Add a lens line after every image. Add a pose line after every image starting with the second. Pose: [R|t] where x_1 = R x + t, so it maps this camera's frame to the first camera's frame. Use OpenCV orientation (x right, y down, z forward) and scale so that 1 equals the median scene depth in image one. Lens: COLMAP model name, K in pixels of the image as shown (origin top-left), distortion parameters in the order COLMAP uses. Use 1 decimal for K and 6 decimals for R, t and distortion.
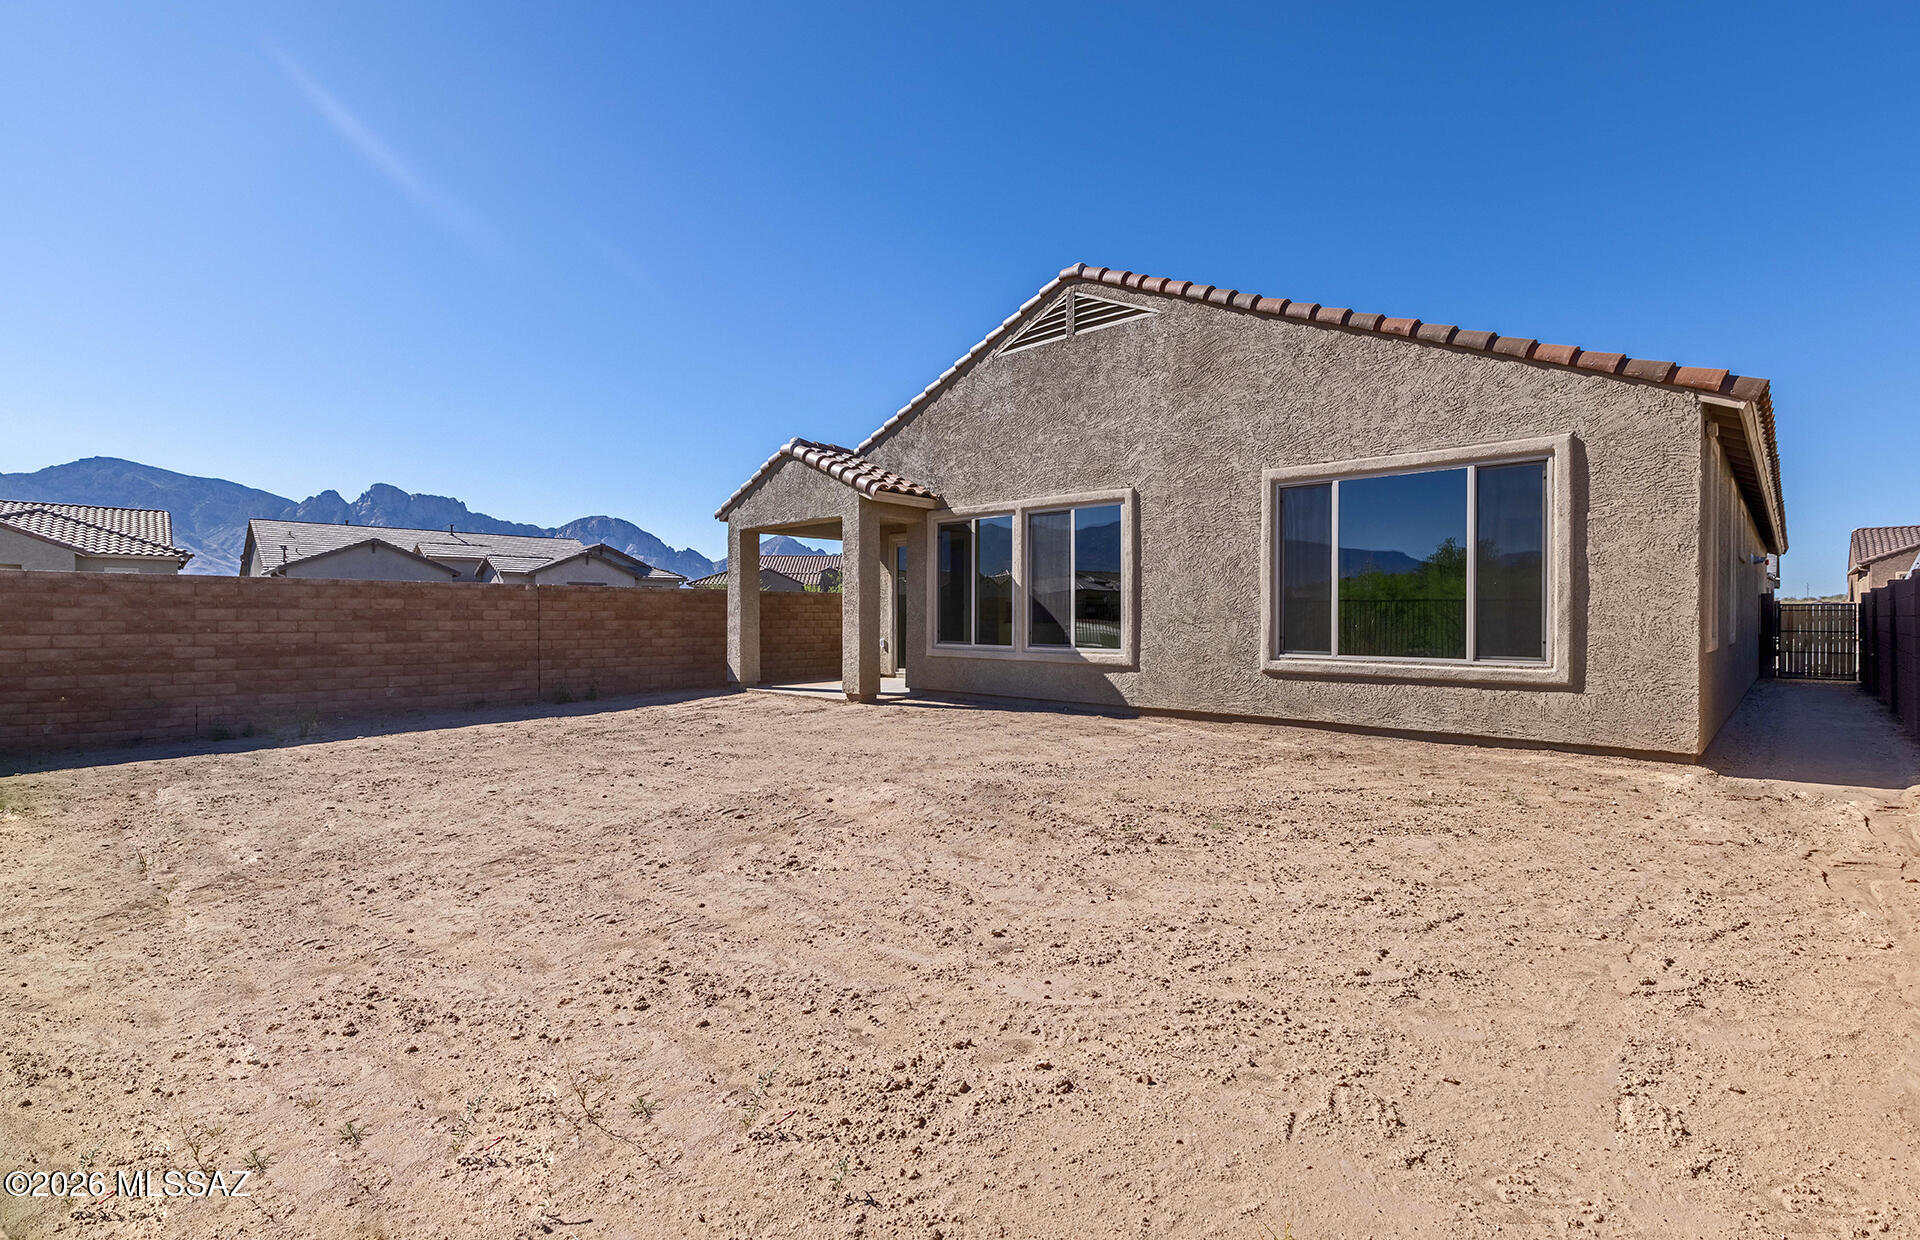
lens RADIAL K [[868.6, 0, 960.0], [0, 868.6, 620.0], [0, 0, 1]] dist [0.000526, 0.000179]
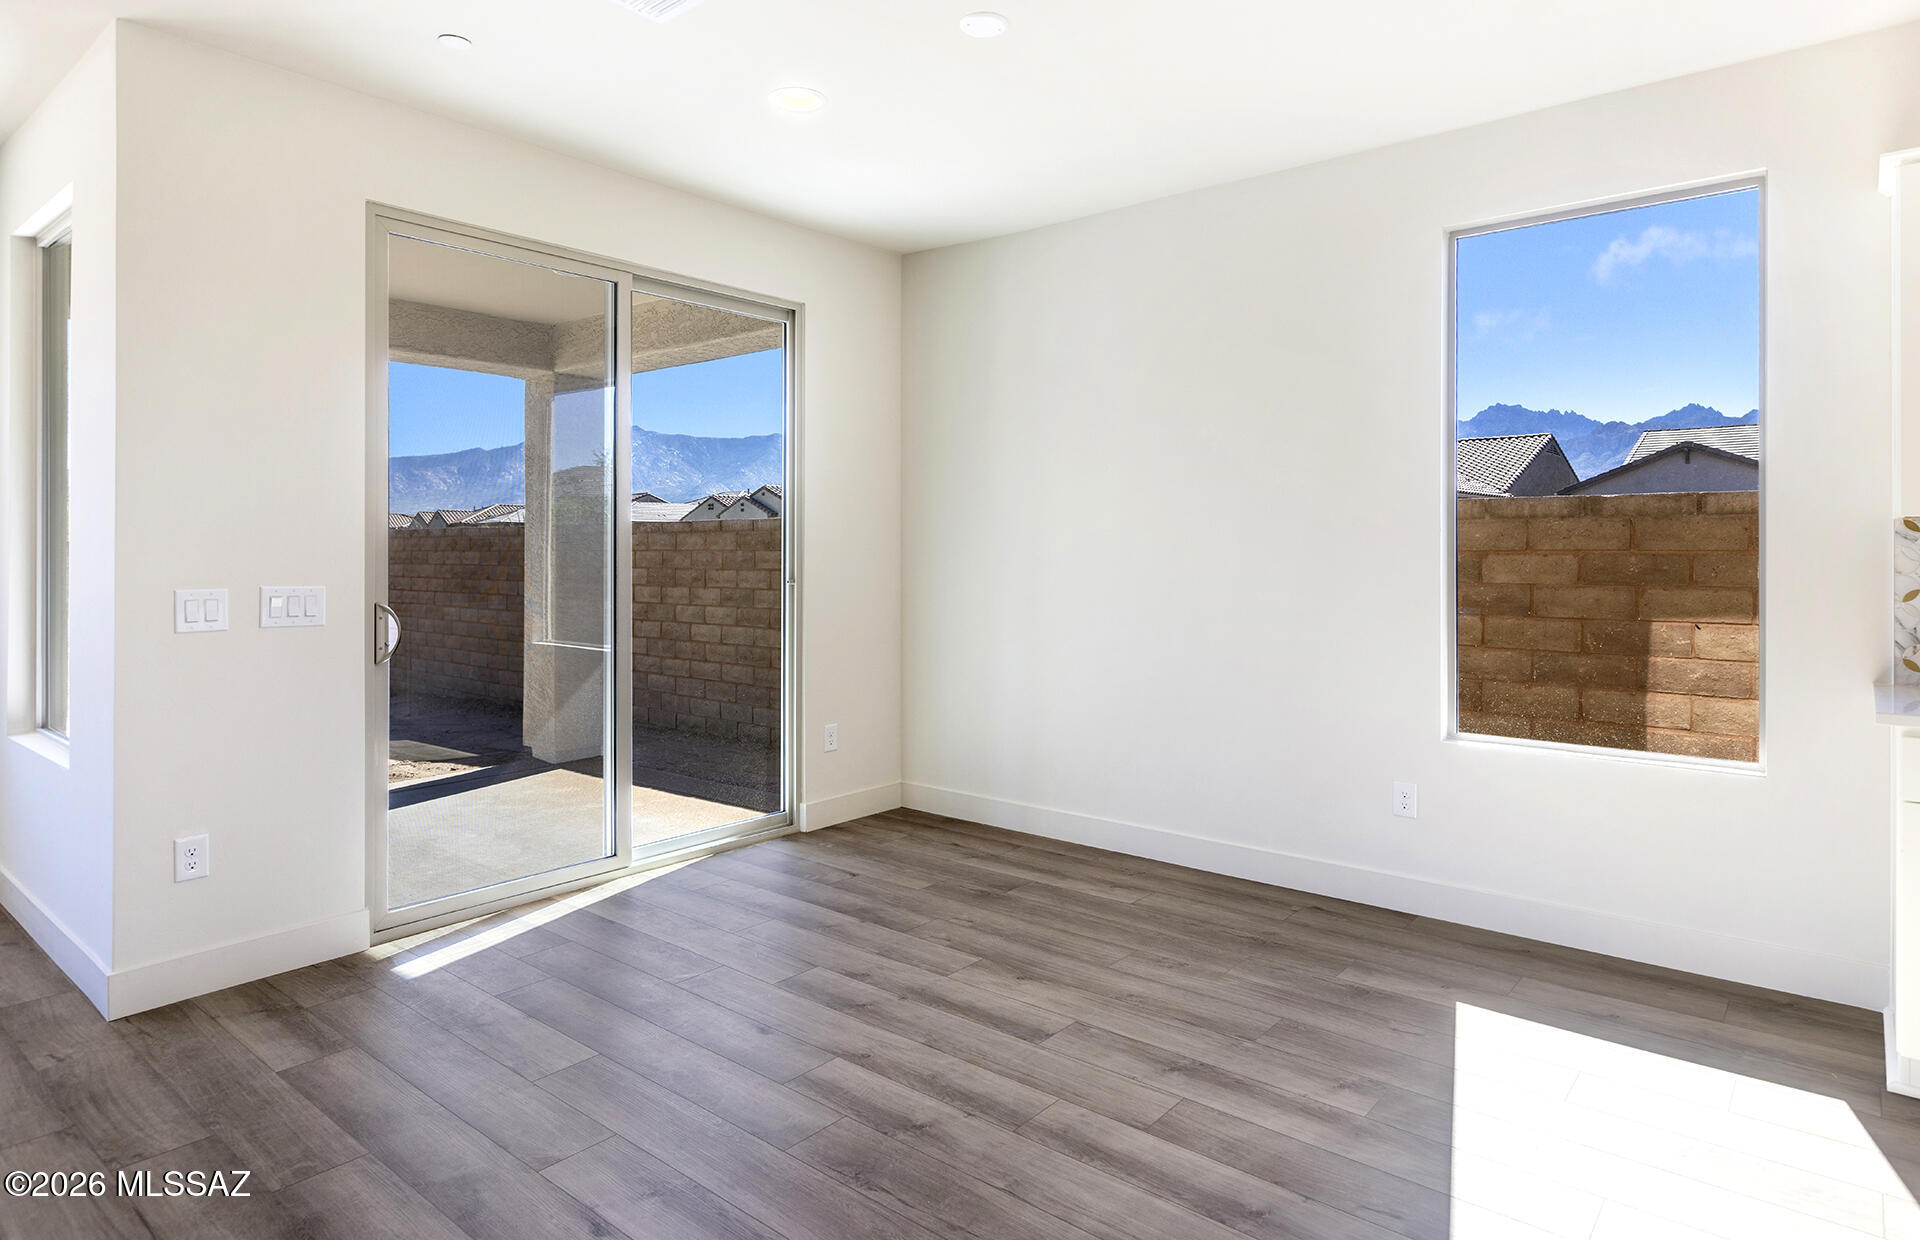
lens RADIAL K [[1051.9, 0, 1007.8], [0, 1051.9, 537.7], [0, 0, 1]] dist [0.002167, 0.000726]
pose [[0.081739, -0.011456, -0.996588, 0.251222], [-0.003937, 0.999922, -0.011817, -0.021014], [0.996646, 0.004889, 0.081687, 1.097529]]
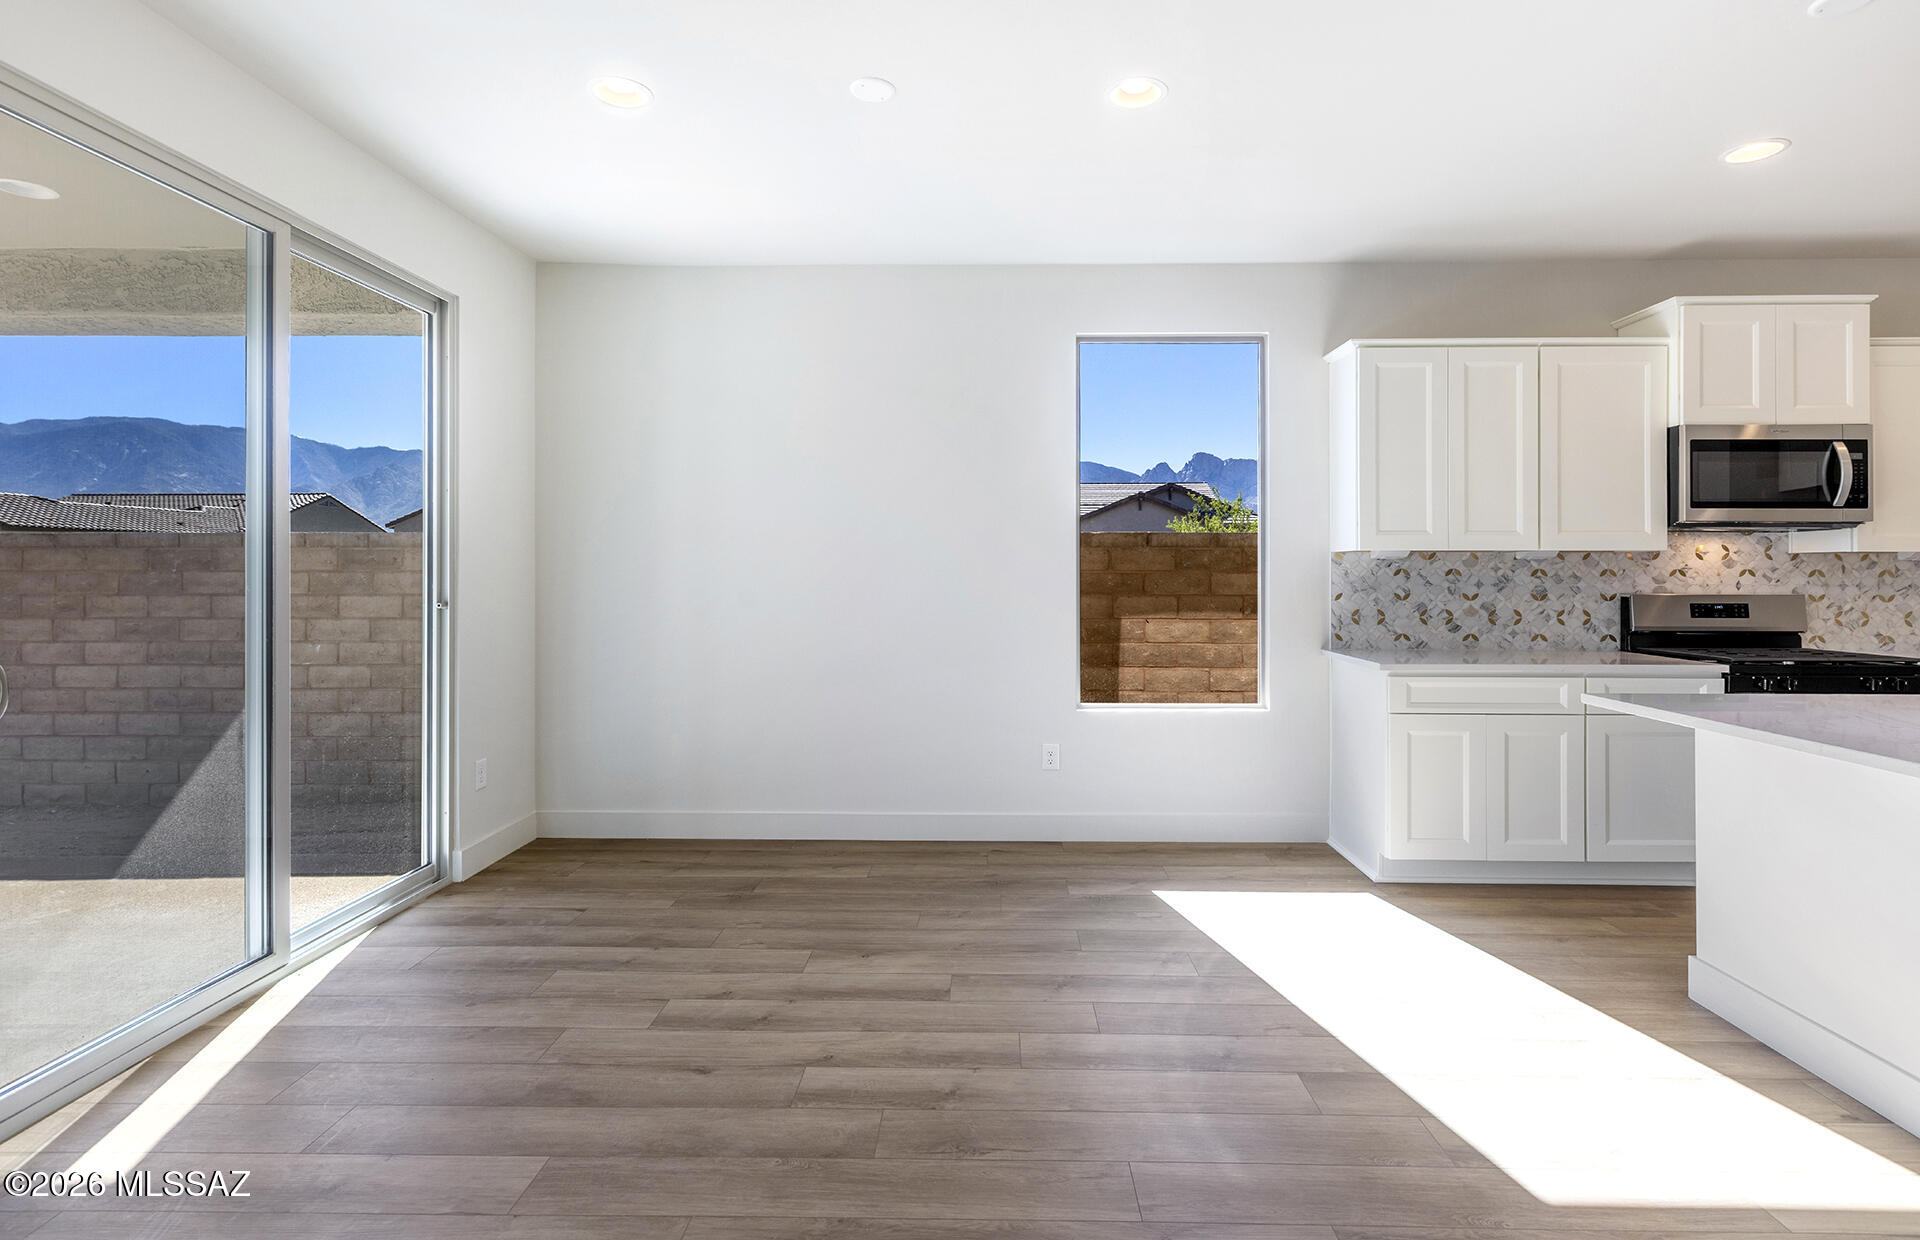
lens RADIAL K [[909.5, 0, 959.3], [0, 909.5, 566.4], [0, 0, 1]] dist [0.001688, 0.001110]
pose [[0.667646, -0.003891, -0.744469, 0.204890], [-0.002664, 0.999967, -0.007615, -0.020301], [0.744474, 0.007067, 0.667614, 0.997730]]
